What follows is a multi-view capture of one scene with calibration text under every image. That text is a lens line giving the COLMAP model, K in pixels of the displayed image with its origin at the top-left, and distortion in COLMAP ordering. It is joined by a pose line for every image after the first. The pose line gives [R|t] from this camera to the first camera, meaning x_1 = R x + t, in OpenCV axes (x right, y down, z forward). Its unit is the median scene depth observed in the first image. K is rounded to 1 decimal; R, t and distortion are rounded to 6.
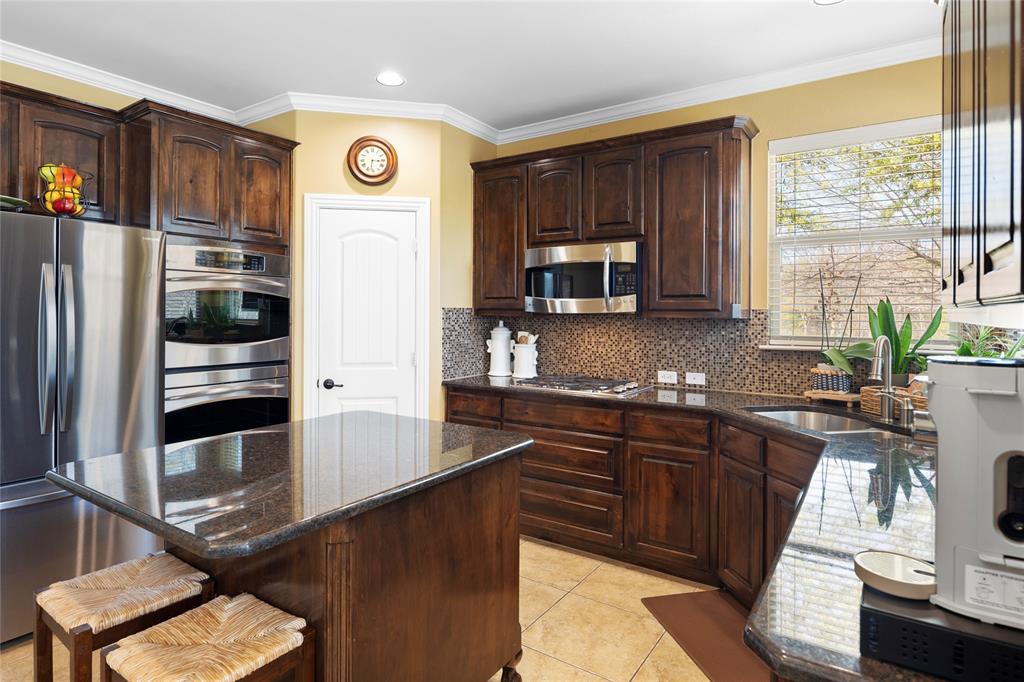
lens RADIAL K [[555.5, 0, 508.2], [0, 555.5, 309.1], [0, 0, 1]] dist [-0.001001, -0.006565]
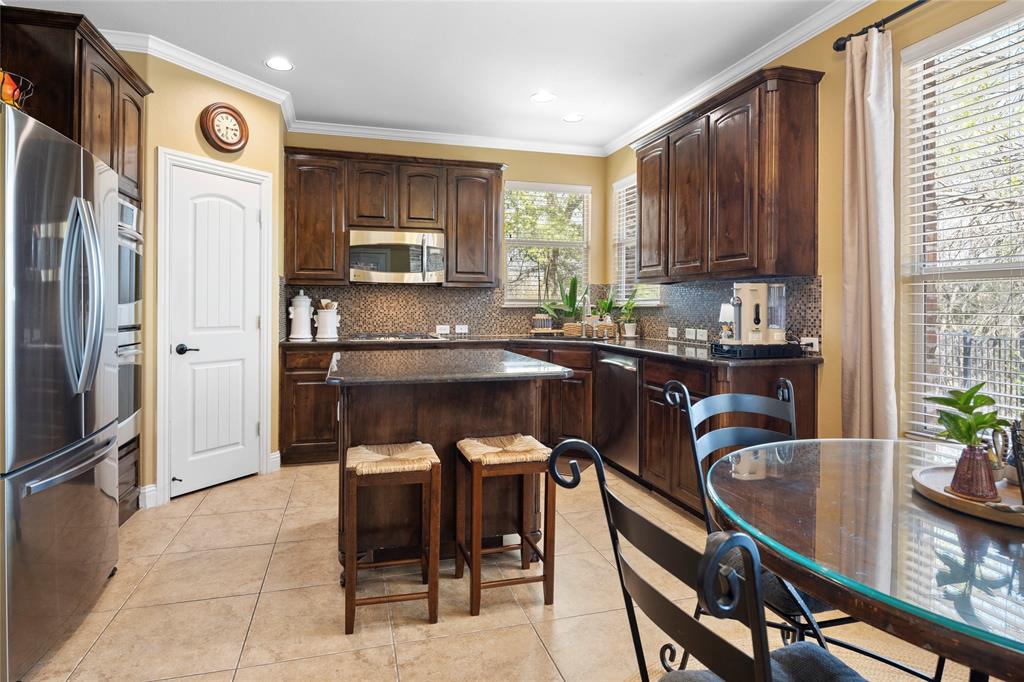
lens RADIAL K [[555.5, 0, 506.1], [0, 555.5, 303.3], [0, 0, 1]] dist [-0.001001, -0.006565]
pose [[0.643193, 0.002099, 0.765701, -0.767830], [-0.004244, 0.999991, 0.000824, 0.057065], [-0.765692, -0.003780, 0.643196, -0.055272]]
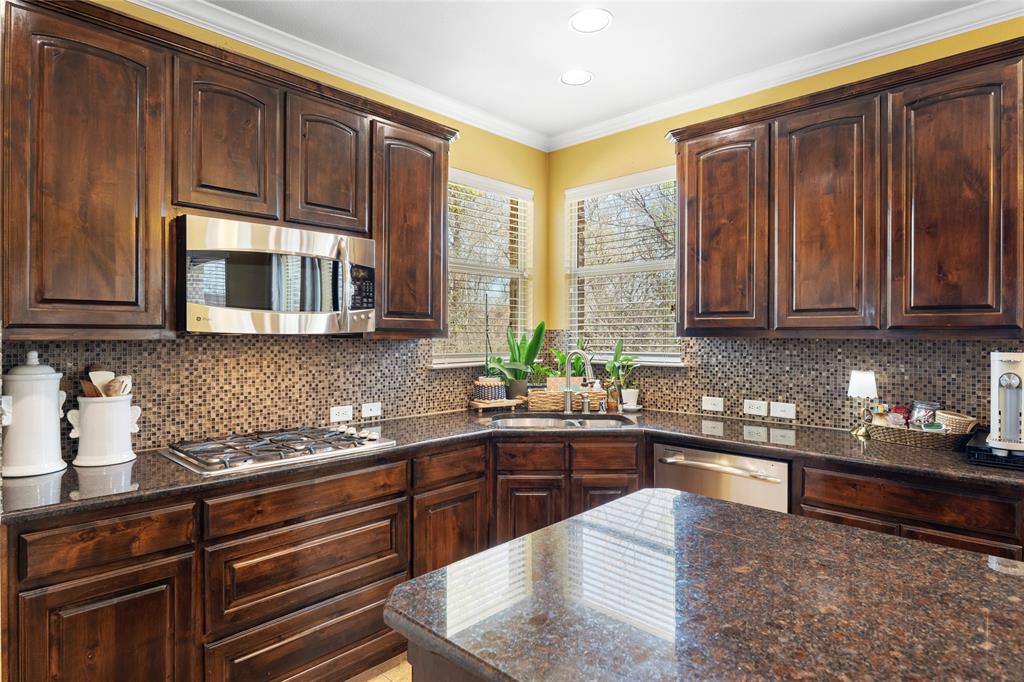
lens RADIAL K [[555.5, 0, 508.2], [0, 555.5, 334.2], [0, 0, 1]] dist [-0.001001, -0.006565]
pose [[0.168458, -0.004709, 0.985698, -0.494613], [-0.005418, 0.999969, 0.005703, 0.002646], [-0.985694, -0.006301, 0.168427, 0.681920]]
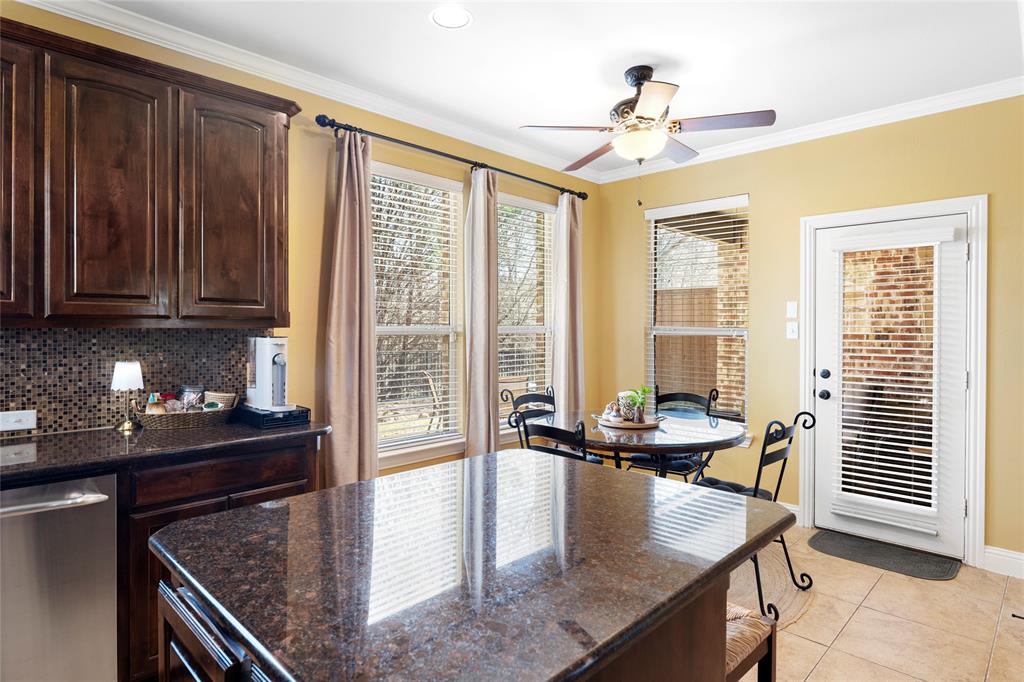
lens RADIAL K [[555.5, 0, 514.4], [0, 555.5, 330.9], [0, 0, 1]] dist [-0.001001, -0.006565]
pose [[-0.983667, -0.009113, 0.179768, -0.281318], [-0.008391, 0.999953, 0.004774, 0.006950], [-0.179803, 0.003187, -0.983697, 0.961016]]
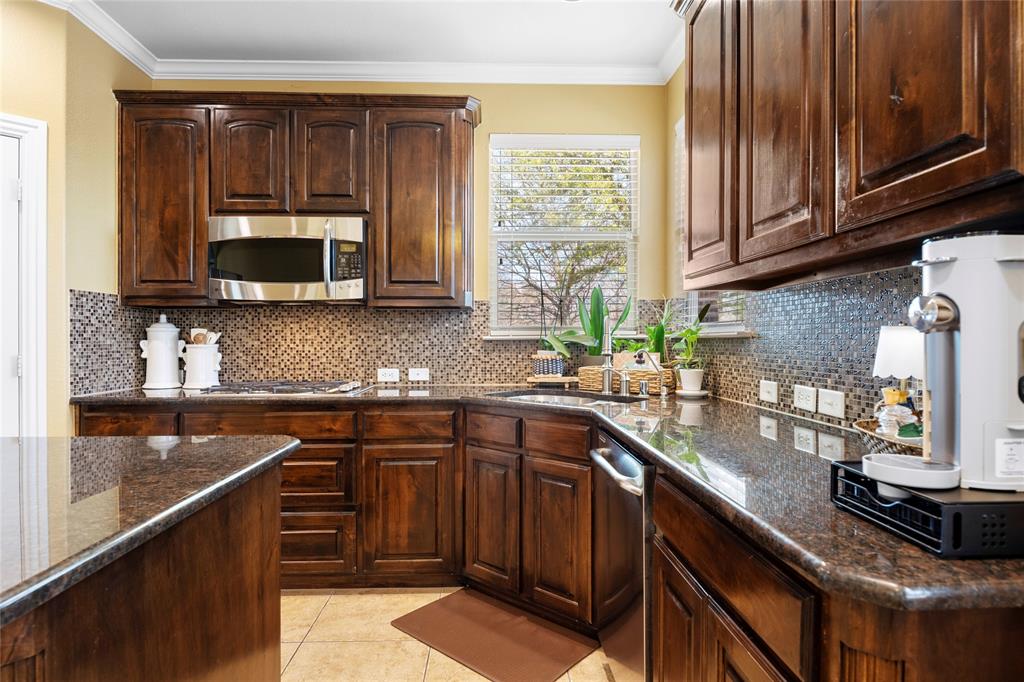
lens RADIAL K [[555.5, 0, 507.9], [0, 555.5, 339.5], [0, 0, 1]] dist [-0.001001, -0.006565]
pose [[0.806548, -0.005803, 0.591140, -0.100188], [0.001973, 0.999973, 0.007123, 0.062760], [-0.591166, -0.004579, 0.806537, 0.163028]]
